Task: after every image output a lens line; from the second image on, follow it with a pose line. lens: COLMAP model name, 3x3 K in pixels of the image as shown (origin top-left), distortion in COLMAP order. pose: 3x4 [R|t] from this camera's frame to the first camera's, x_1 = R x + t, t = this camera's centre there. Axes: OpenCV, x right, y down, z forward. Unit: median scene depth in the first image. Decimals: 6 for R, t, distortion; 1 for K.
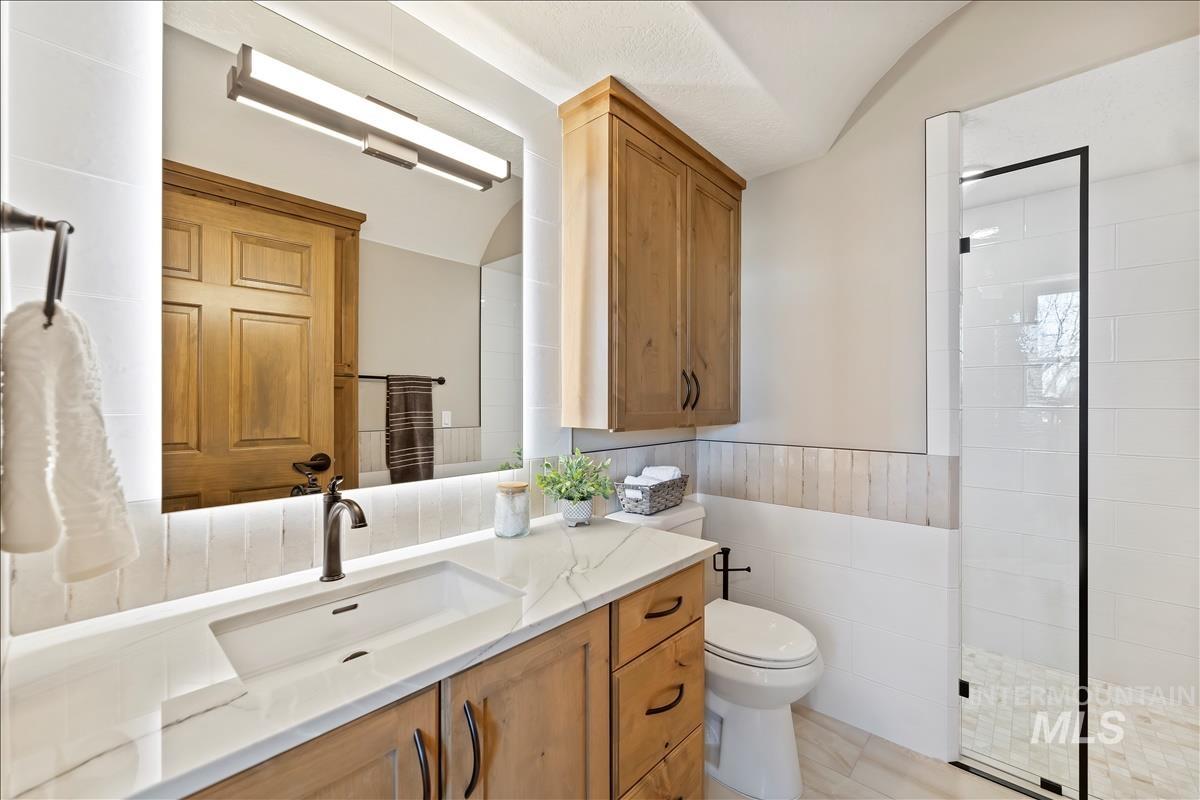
lens RADIAL K [[482.8, 0, 604.6], [0, 482.8, 394.0], [0, 0, 1]] dist [-0.001647, -0.000088]
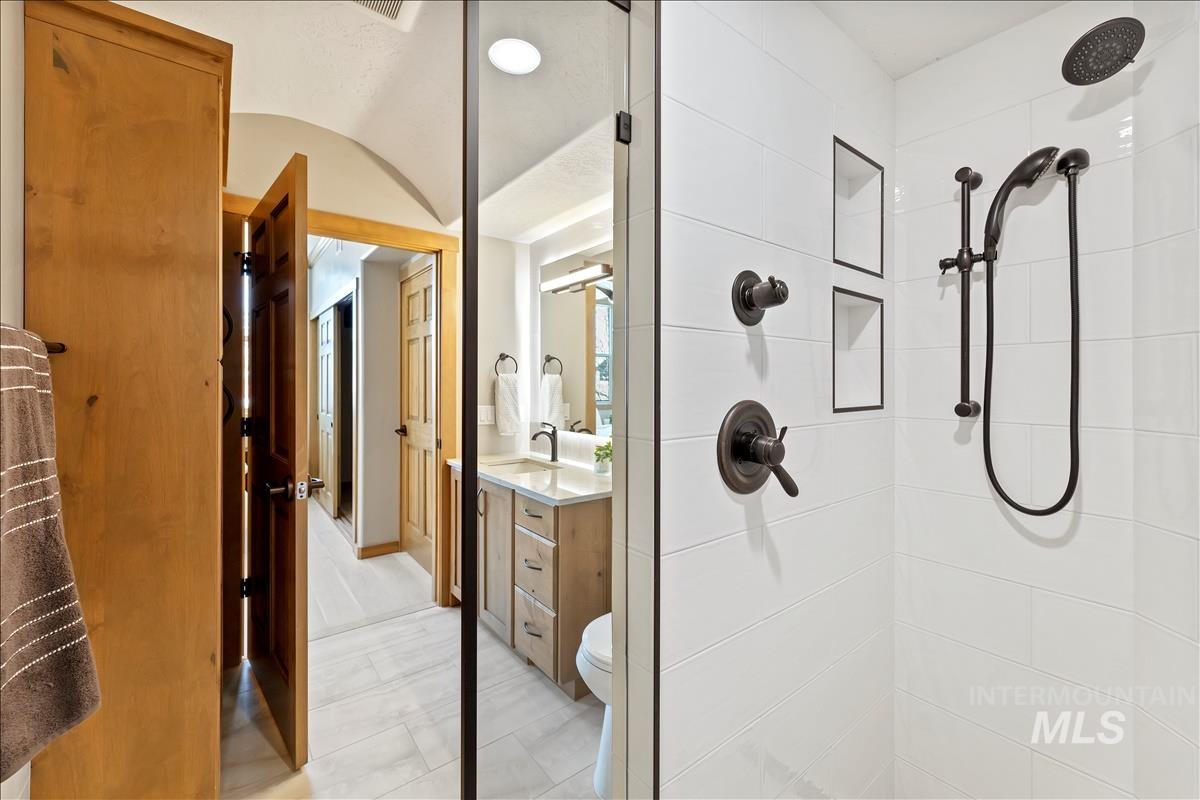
lens RADIAL K [[482.8, 0, 604.6], [0, 482.8, 394.0], [0, 0, 1]] dist [-0.001647, -0.000088]
pose [[-0.196788, 0.002150, -0.980444, 1.944949], [0.003578, 0.999993, 0.001474, -0.003263], [0.980440, -0.003218, -0.196794, 1.716867]]
